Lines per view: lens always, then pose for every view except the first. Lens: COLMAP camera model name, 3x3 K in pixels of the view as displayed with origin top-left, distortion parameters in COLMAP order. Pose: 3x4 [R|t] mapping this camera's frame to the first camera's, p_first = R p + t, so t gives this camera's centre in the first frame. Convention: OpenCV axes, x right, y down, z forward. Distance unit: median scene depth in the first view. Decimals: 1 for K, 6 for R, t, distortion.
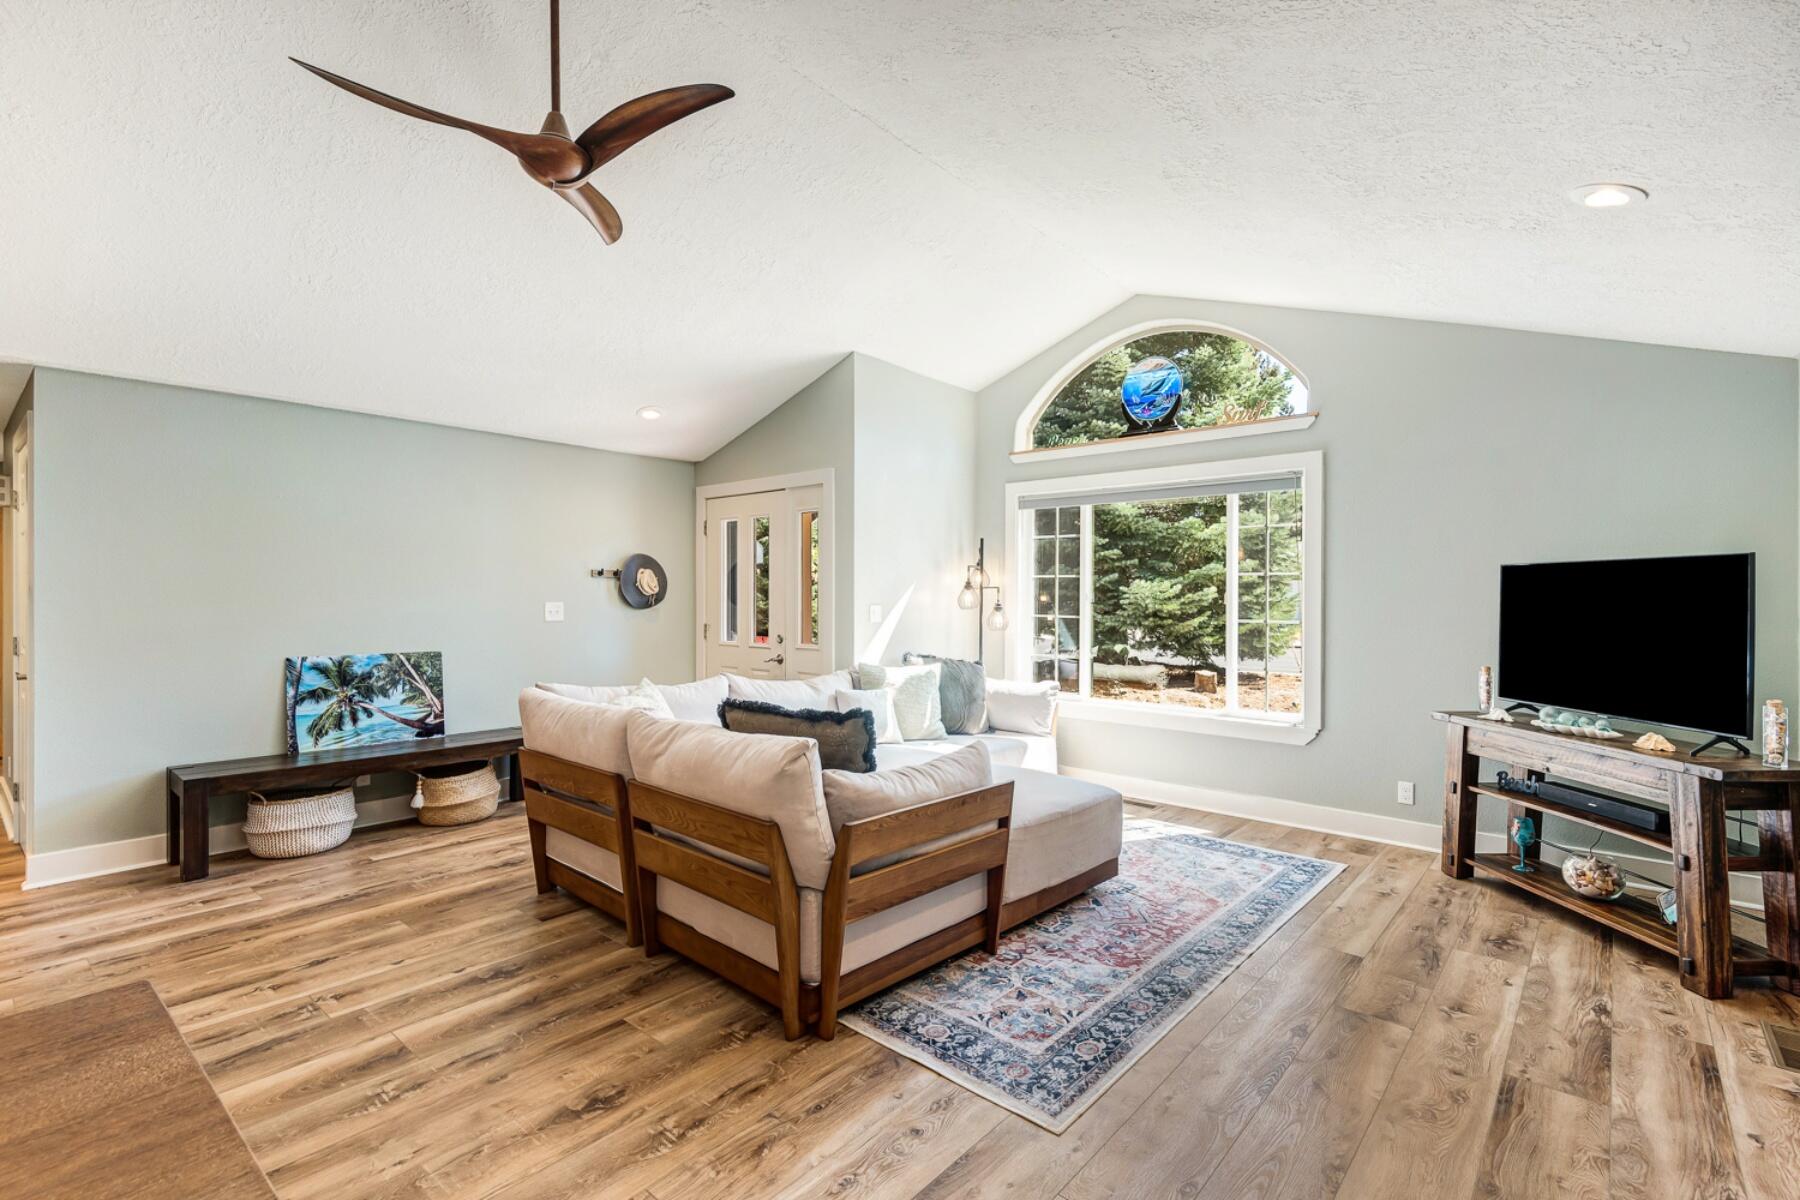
lens RADIAL K [[821.7, 0, 902.4], [0, 821.7, 593.7], [0, 0, 1]] dist [0.026425, -0.017155]
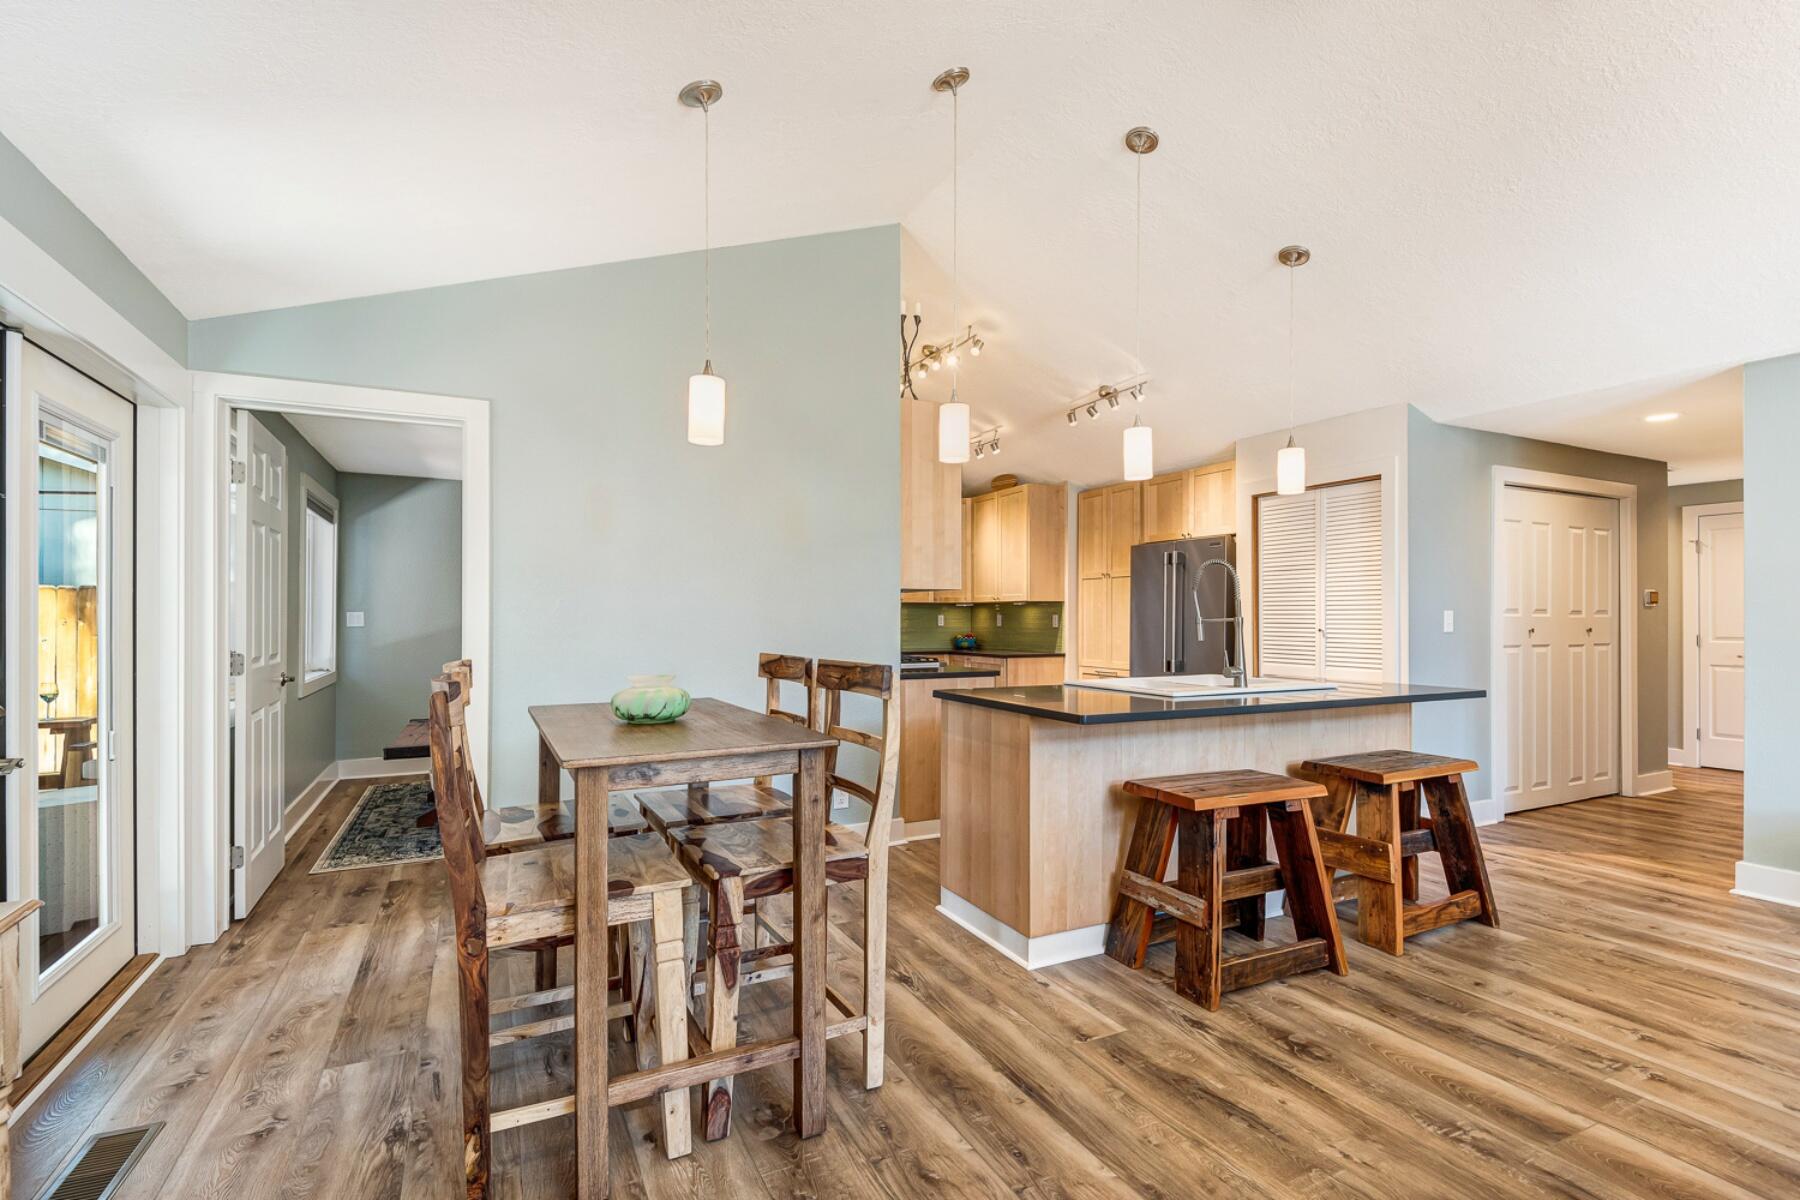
lens RADIAL K [[825.7, 0, 894.5], [0, 825.7, 617.4], [0, 0, 1]] dist [0.022116, -0.013945]
pose [[-0.396587, -0.005221, -0.917982, 0.213478], [-0.002401, 0.999986, -0.004651, 0.026674], [0.917994, 0.000359, -0.396594, 0.384221]]
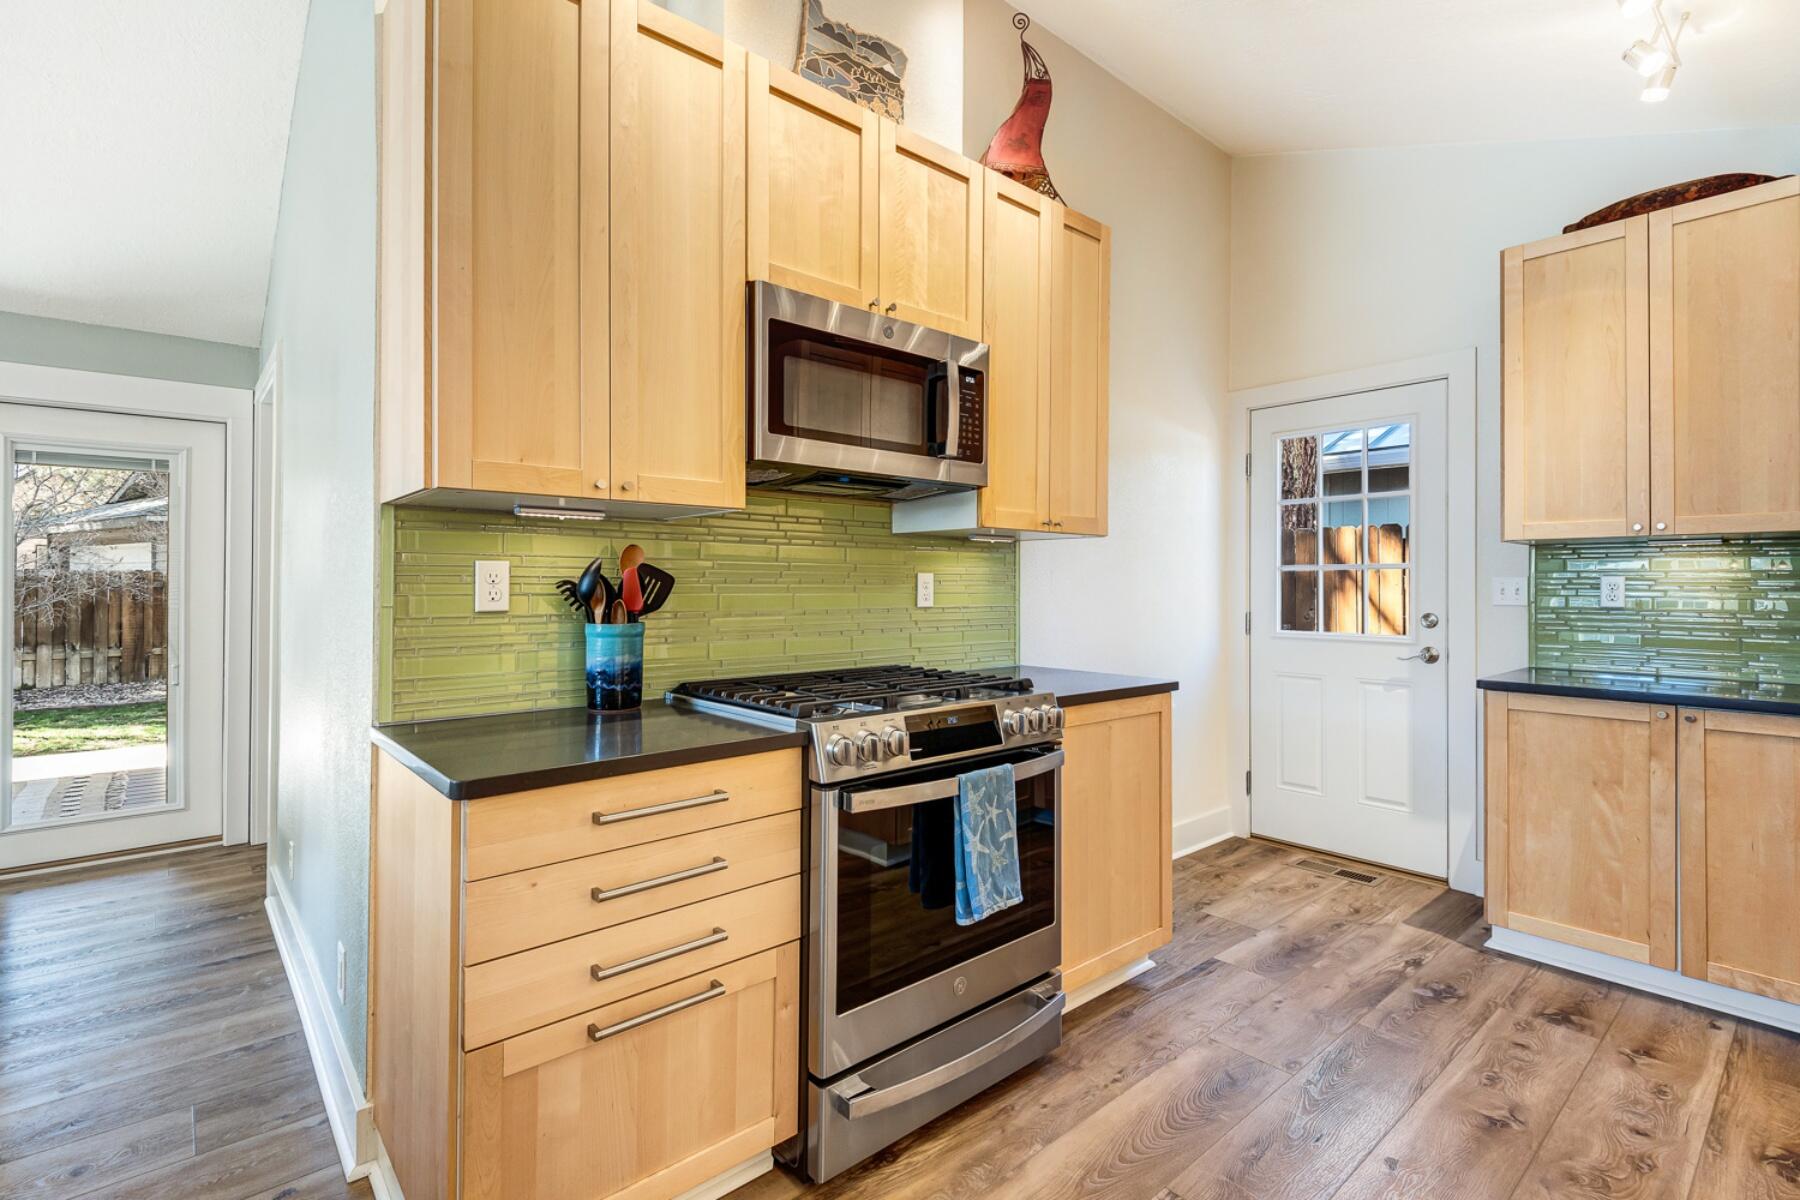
lens RADIAL K [[843.3, 0, 893.8], [0, 843.3, 571.5], [0, 0, 1]] dist [0.002446, -0.000461]
pose [[-0.988364, -0.004287, 0.152048, -0.989550], [-0.007157, 0.999806, -0.018332, 0.025402], [-0.151940, -0.019207, -0.988203, 0.350566]]
